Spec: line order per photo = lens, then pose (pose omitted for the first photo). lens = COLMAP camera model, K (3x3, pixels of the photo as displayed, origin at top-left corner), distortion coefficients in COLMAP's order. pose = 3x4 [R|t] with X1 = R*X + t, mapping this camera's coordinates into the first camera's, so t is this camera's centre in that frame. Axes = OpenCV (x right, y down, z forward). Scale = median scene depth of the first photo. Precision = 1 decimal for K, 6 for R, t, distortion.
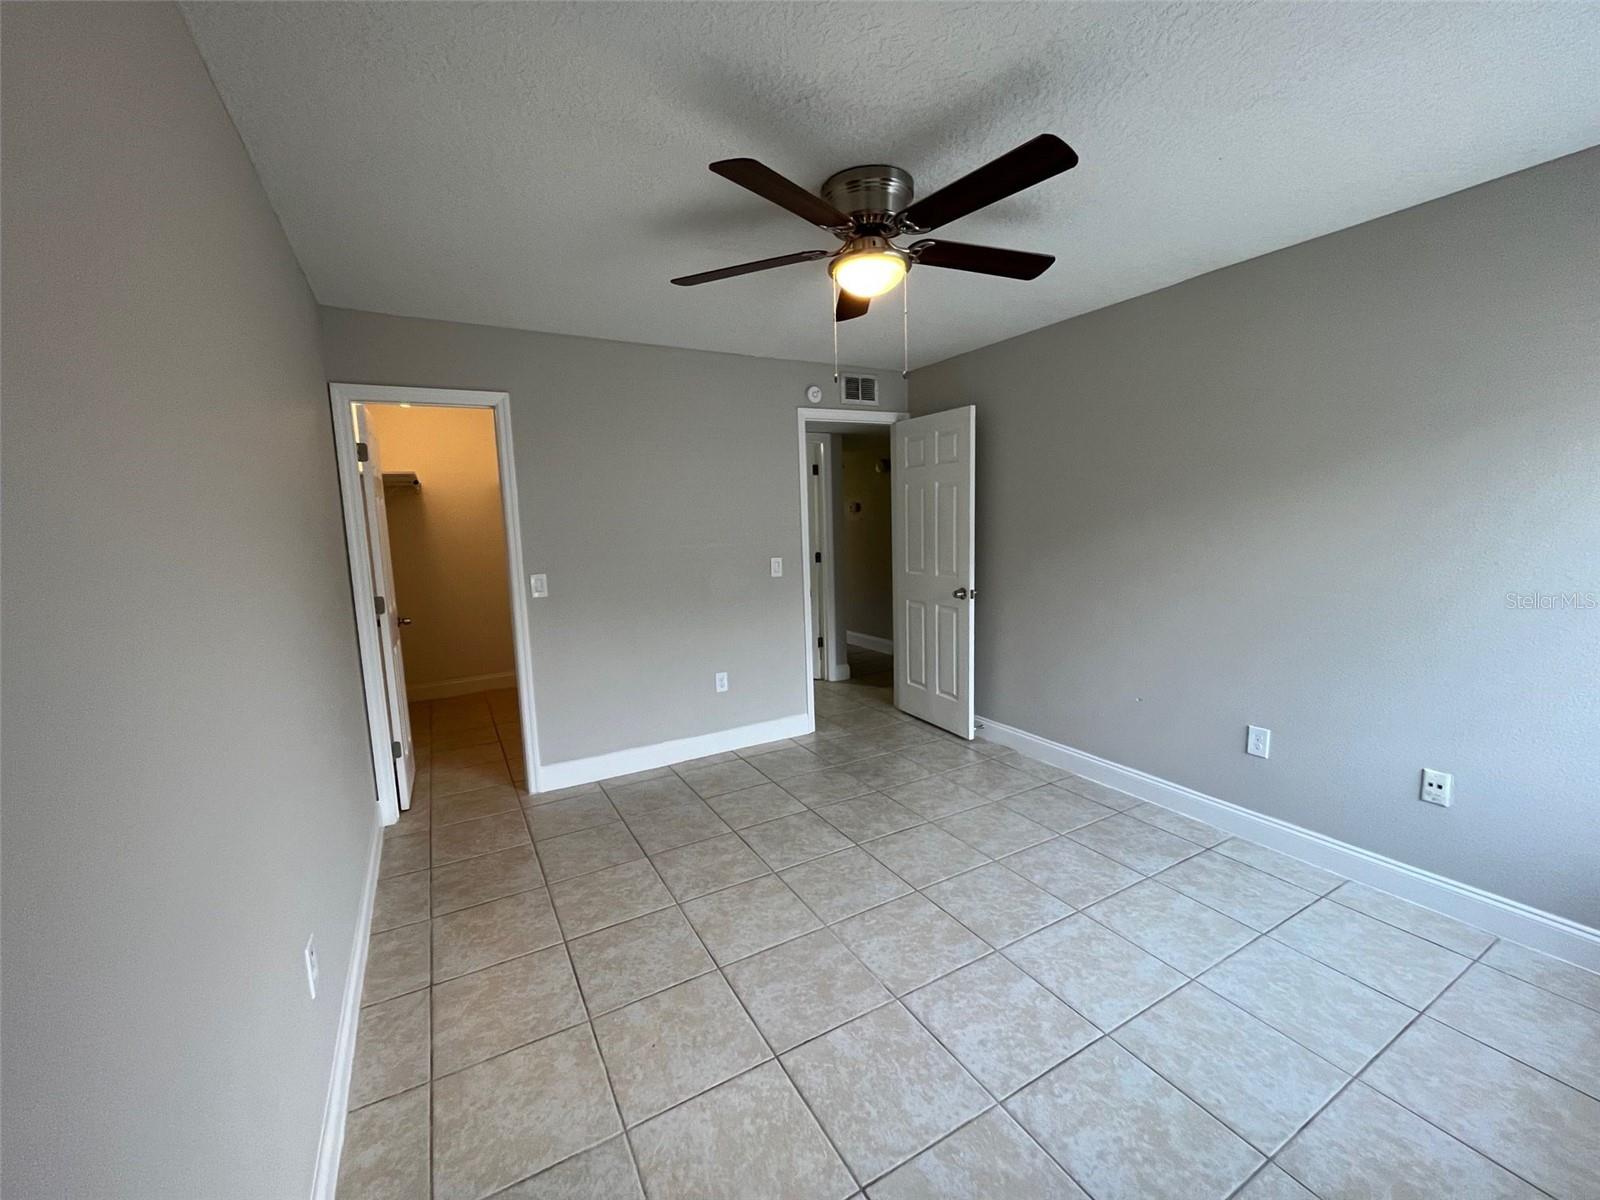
lens RADIAL K [[652.5, 0, 800.8], [0, 652.5, 591.6], [0, 0, 1]] dist [-0.009040, 0.000876]
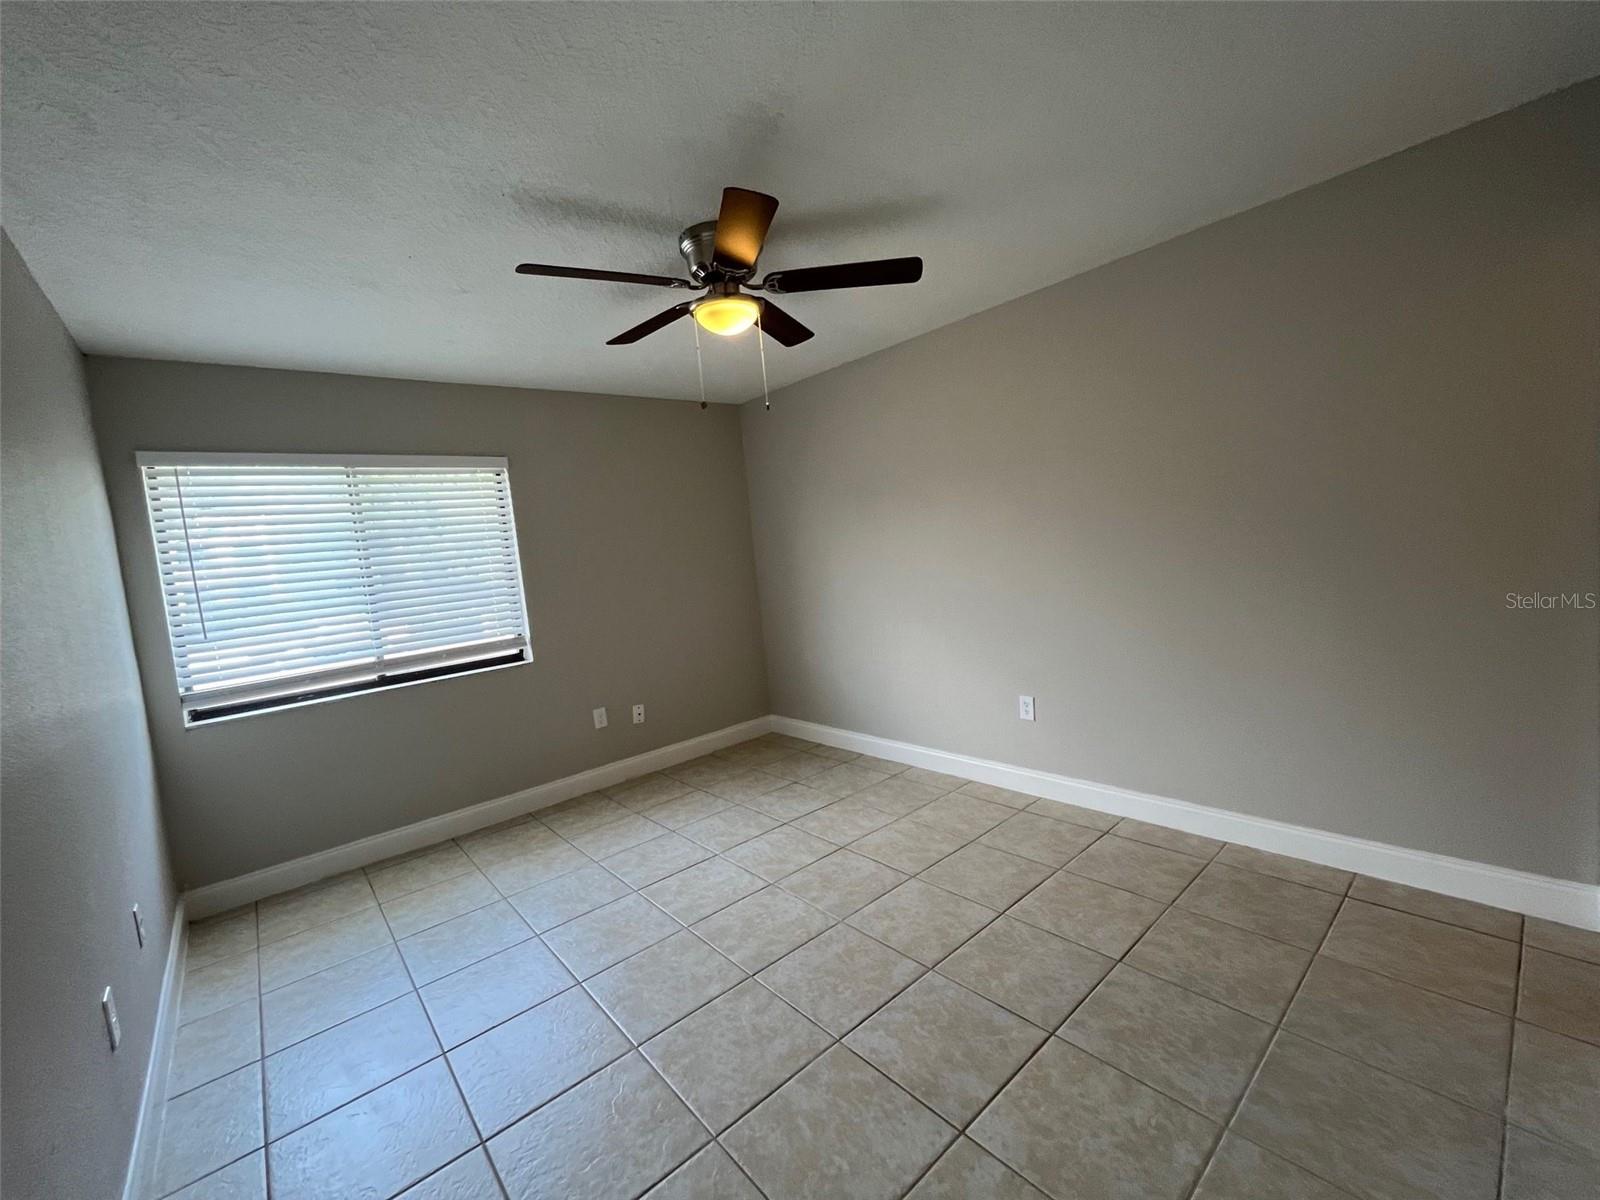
lens RADIAL K [[652.5, 0, 803.0], [0, 652.5, 600.9], [0, 0, 1]] dist [-0.009040, 0.000876]
pose [[-0.971675, 0.141076, -0.189593, 0.230071], [0.100287, 0.972602, 0.209735, -0.207220], [0.213987, 0.184780, -0.959201, 1.943697]]
